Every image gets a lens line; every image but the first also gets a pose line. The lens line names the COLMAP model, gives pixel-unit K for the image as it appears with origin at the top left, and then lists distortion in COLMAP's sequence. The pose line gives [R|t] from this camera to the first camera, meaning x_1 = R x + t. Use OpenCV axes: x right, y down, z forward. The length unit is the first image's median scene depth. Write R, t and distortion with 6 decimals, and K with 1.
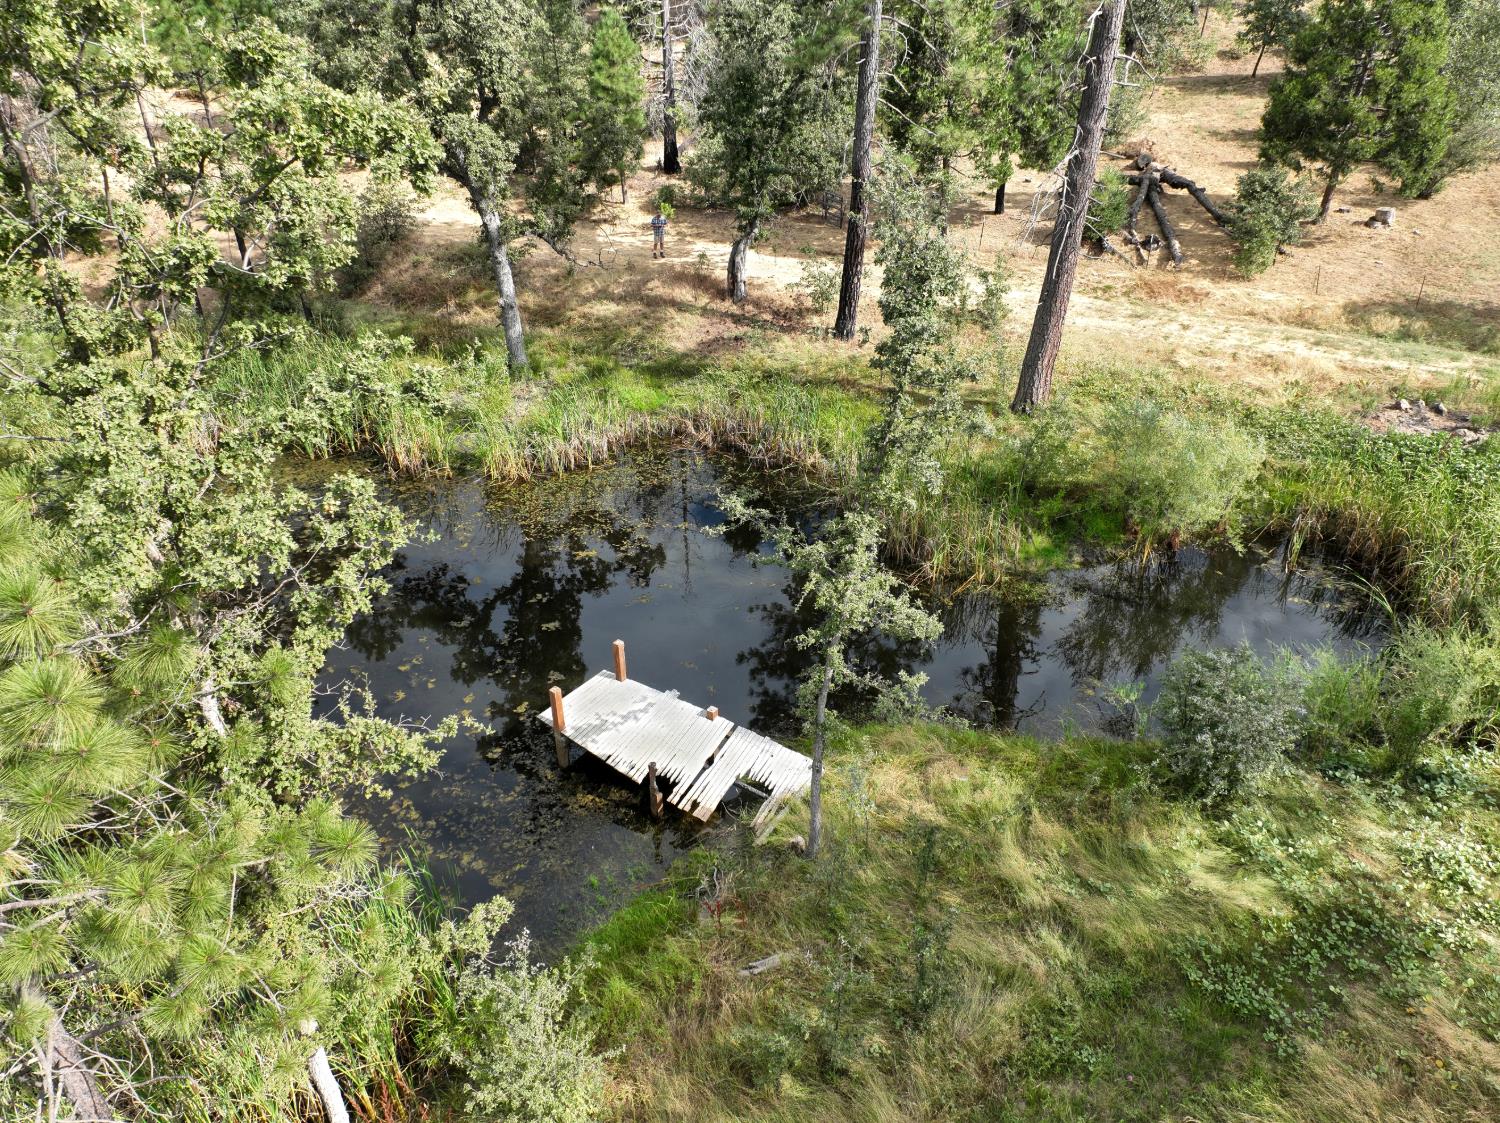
lens RADIAL K [[1046.1, 0, 750.0], [0, 1046.1, 561.5], [0, 0, 1]] dist [-0.003504, 0.017653]
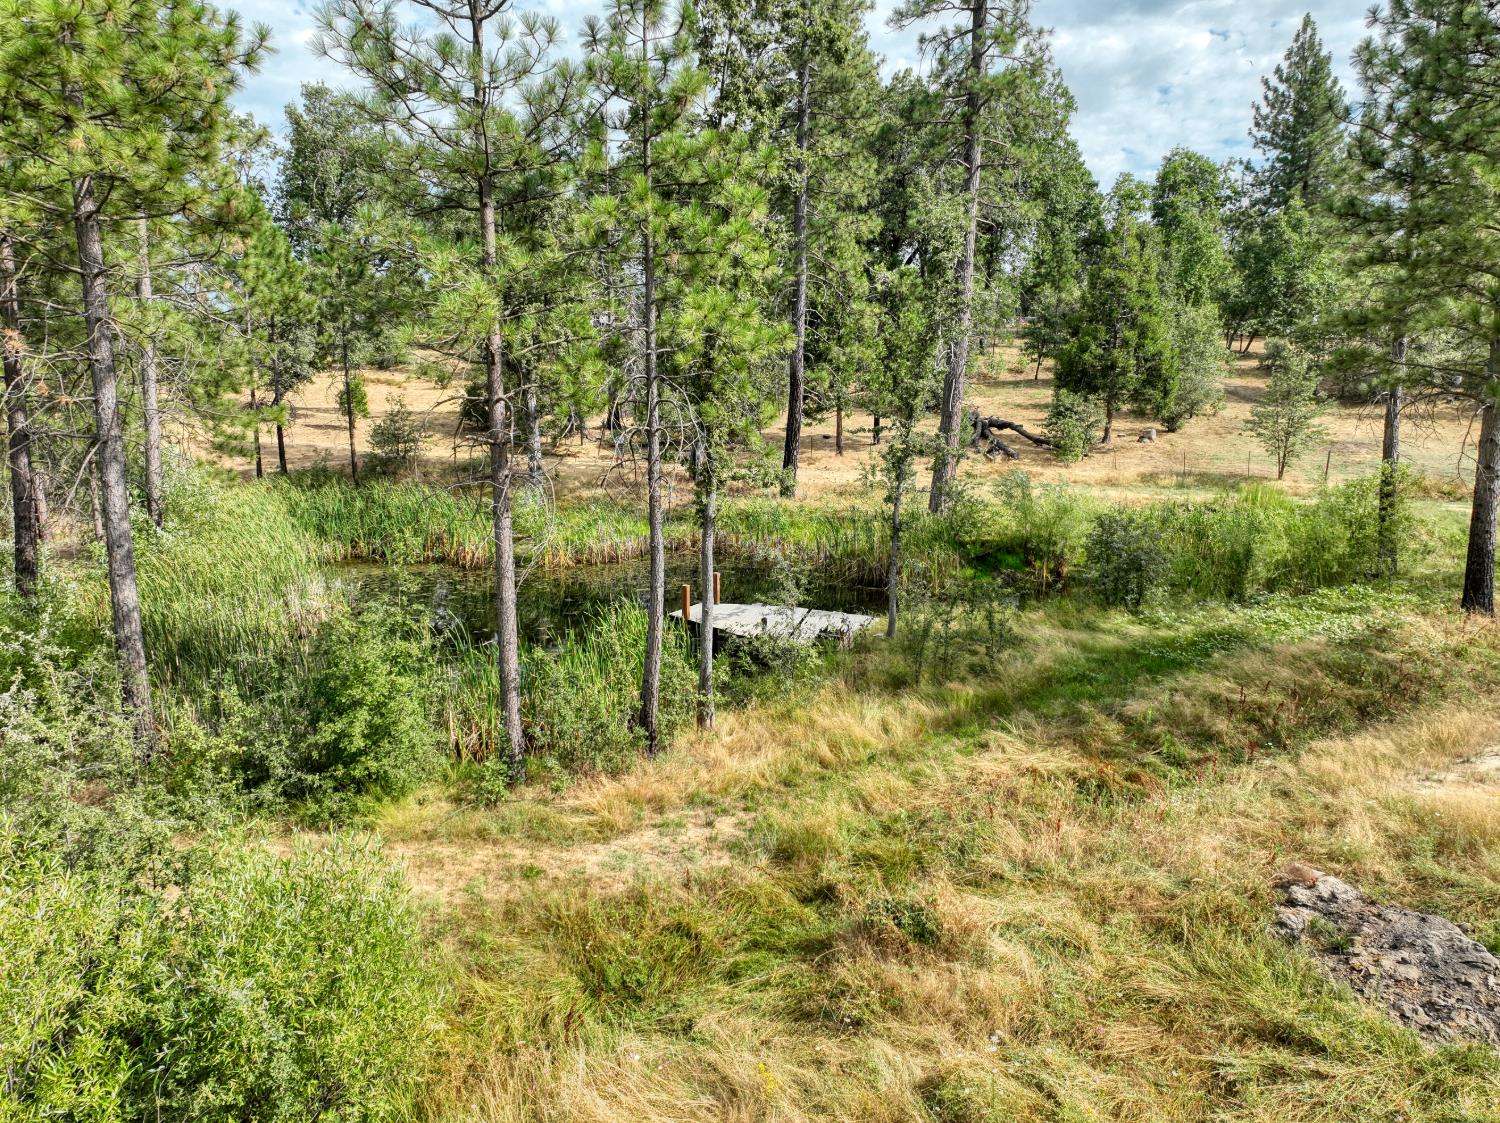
lens RADIAL K [[1046.1, 0, 750.0], [0, 1046.1, 561.5], [0, 0, 1]] dist [-0.003504, 0.017653]
pose [[0.986734, -0.020648, 0.161027, -0.147585], [0.074128, 0.939747, -0.333738, 0.257293], [-0.144433, 0.341248, 0.928811, -0.157837]]
